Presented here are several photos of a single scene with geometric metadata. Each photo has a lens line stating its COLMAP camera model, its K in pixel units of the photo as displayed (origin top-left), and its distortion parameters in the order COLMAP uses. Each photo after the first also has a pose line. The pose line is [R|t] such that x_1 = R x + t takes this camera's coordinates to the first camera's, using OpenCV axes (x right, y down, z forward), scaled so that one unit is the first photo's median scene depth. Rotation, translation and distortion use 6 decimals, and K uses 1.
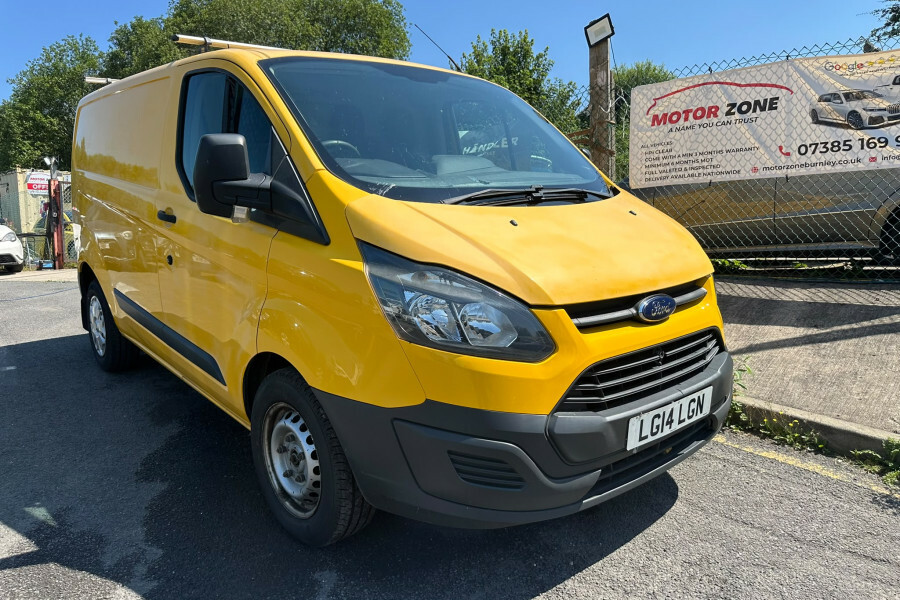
lens RADIAL K [[682.7, 0, 450.0], [0, 682.7, 300.0], [0, 0, 1]] dist [-0.001904, 0.001077]
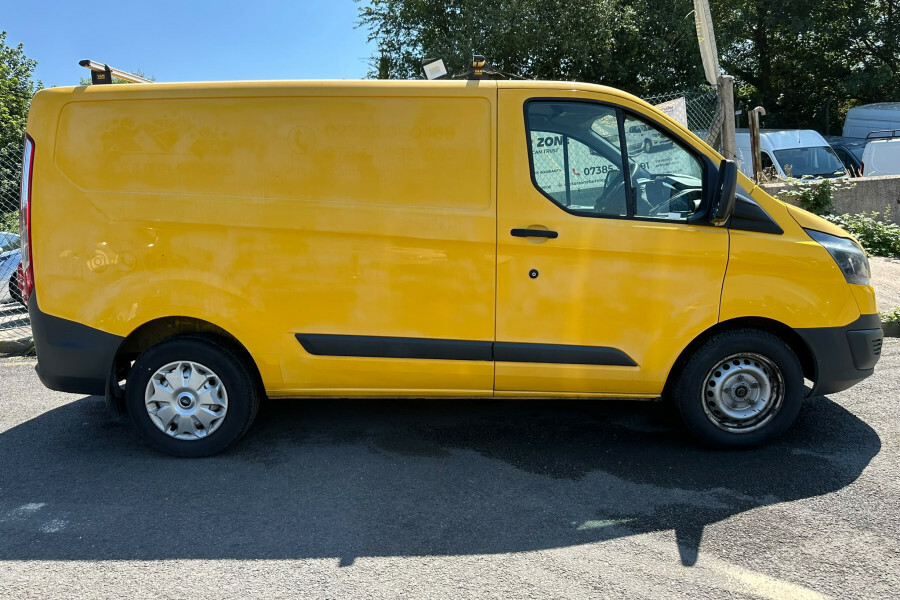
lens RADIAL K [[682.7, 0, 450.0], [0, 682.7, 300.0], [0, 0, 1]] dist [-0.001904, 0.001077]
pose [[0.645137, -0.137546, 0.751584, -0.822199], [0.156480, 0.986598, 0.046238, -0.056396], [-0.747872, 0.087778, 0.658014, 0.255459]]
